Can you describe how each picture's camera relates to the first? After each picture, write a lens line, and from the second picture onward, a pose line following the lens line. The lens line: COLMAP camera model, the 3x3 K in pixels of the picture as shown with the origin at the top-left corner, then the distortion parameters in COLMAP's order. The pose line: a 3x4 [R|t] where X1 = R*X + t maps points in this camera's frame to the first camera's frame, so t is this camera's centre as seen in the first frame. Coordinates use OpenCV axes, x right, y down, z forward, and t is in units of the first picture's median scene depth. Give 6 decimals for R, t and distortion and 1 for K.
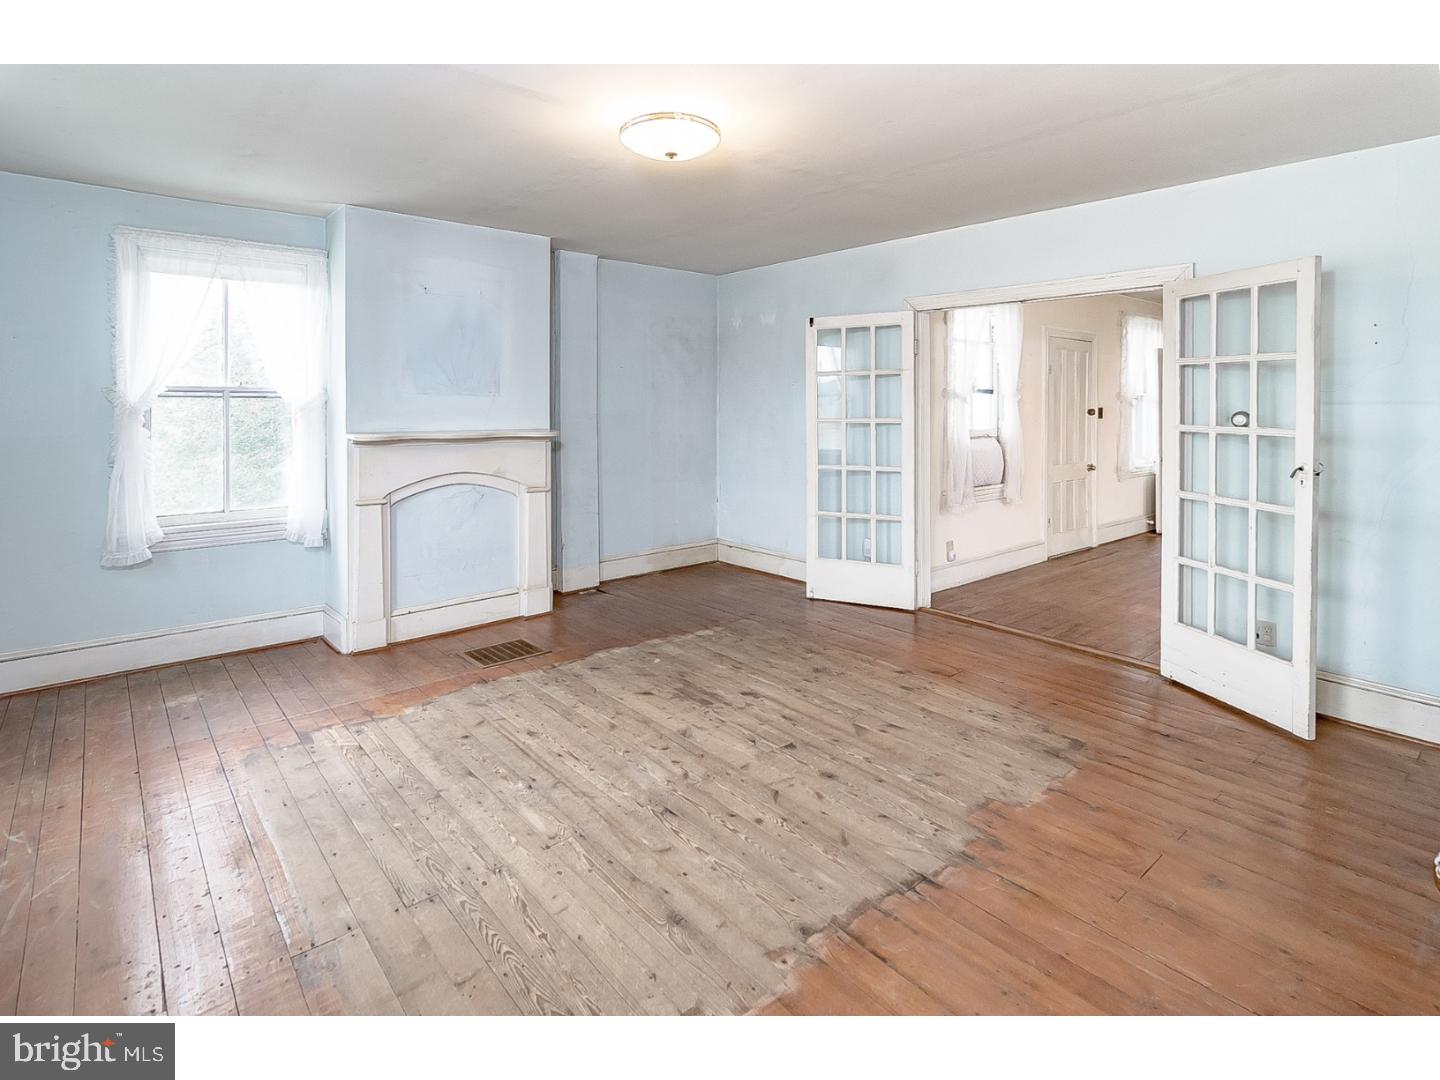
lens RADIAL K [[728.9, 0, 716.9], [0, 728.9, 529.5], [0, 0, 1]] dist [0.018745, -0.000014]
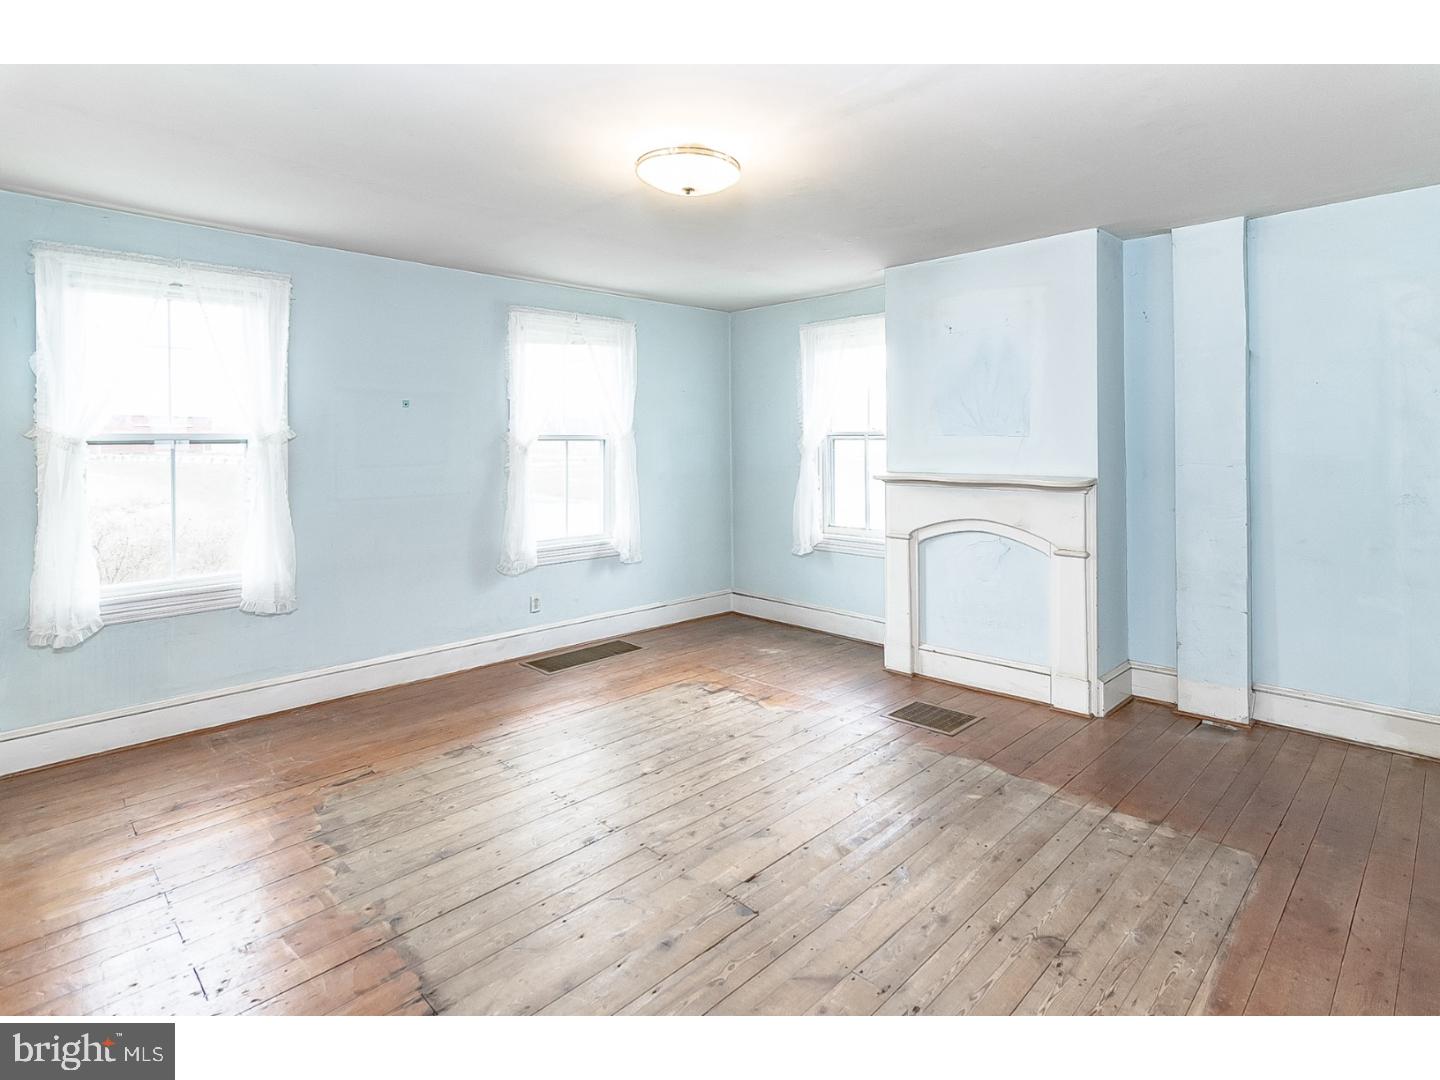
lens RADIAL K [[756.6, 0, 720.0], [0, 756.6, 540.0], [0, 0, 1]] dist [-0.002529, 0.000288]
pose [[0.089866, 0.131889, -0.987183, 0.747315], [-0.168891, 0.978856, 0.115402, -0.142281], [0.981529, 0.156355, 0.110241, 0.774620]]
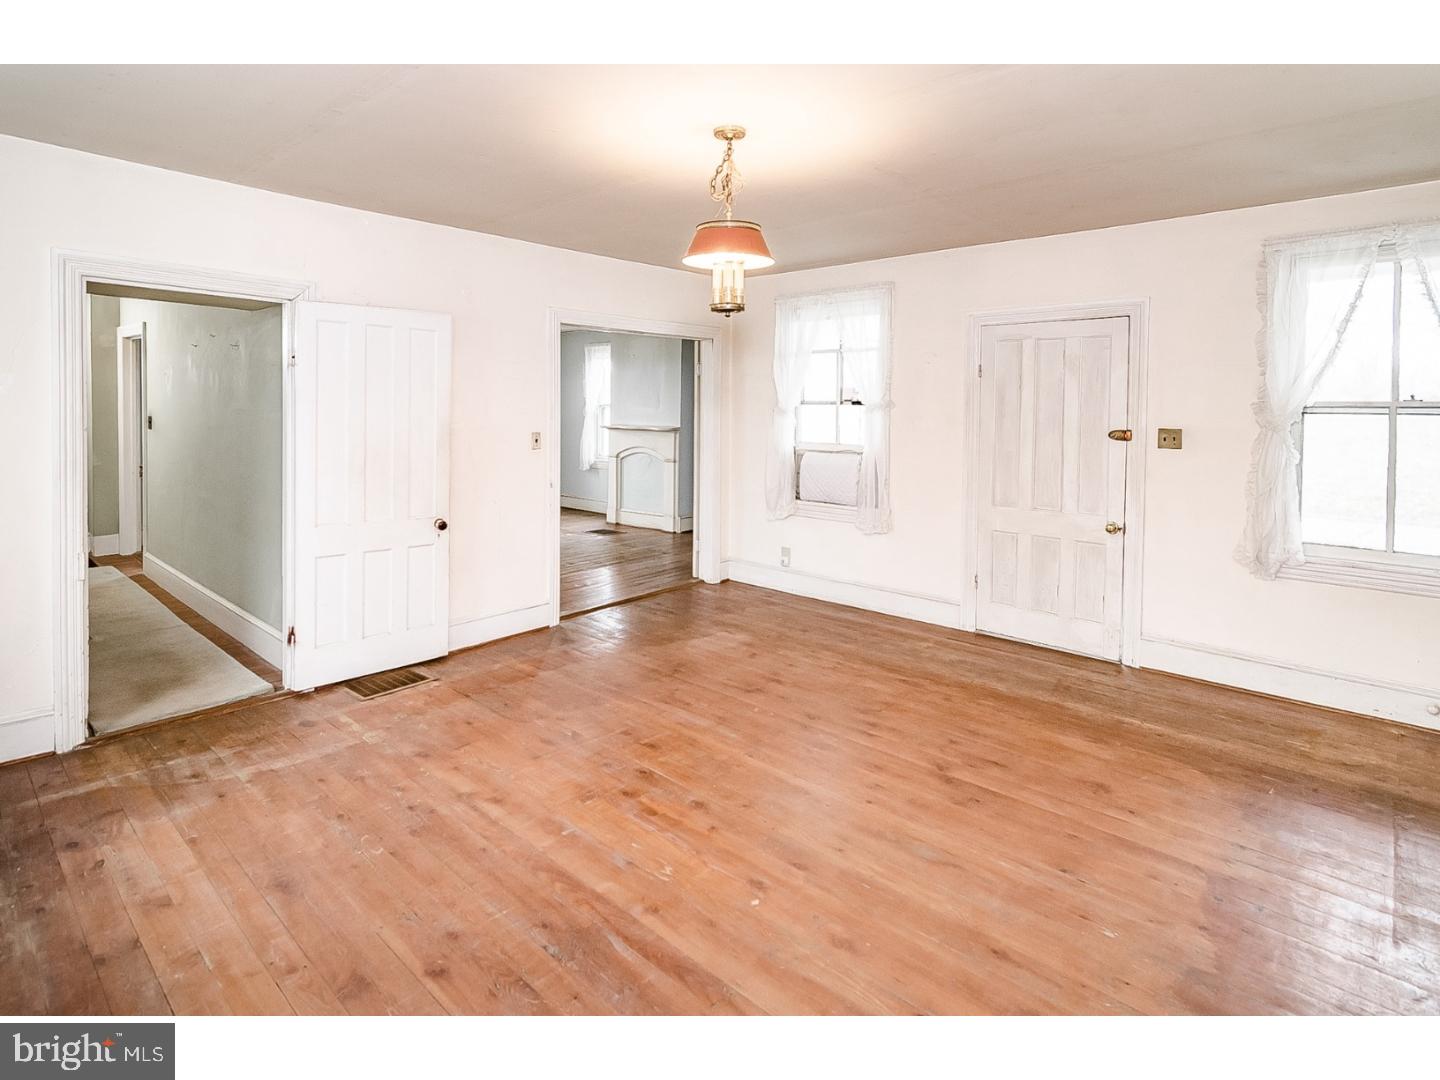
lens RADIAL K [[756.6, 0, 720.0], [0, 756.6, 540.0], [0, 0, 1]] dist [-0.002529, 0.000288]
pose [[0.142101, 0.170758, -0.975012, 2.241441], [-0.185211, 0.972199, 0.143272, -0.217307], [0.972370, 0.160224, 0.169777, 1.209721]]
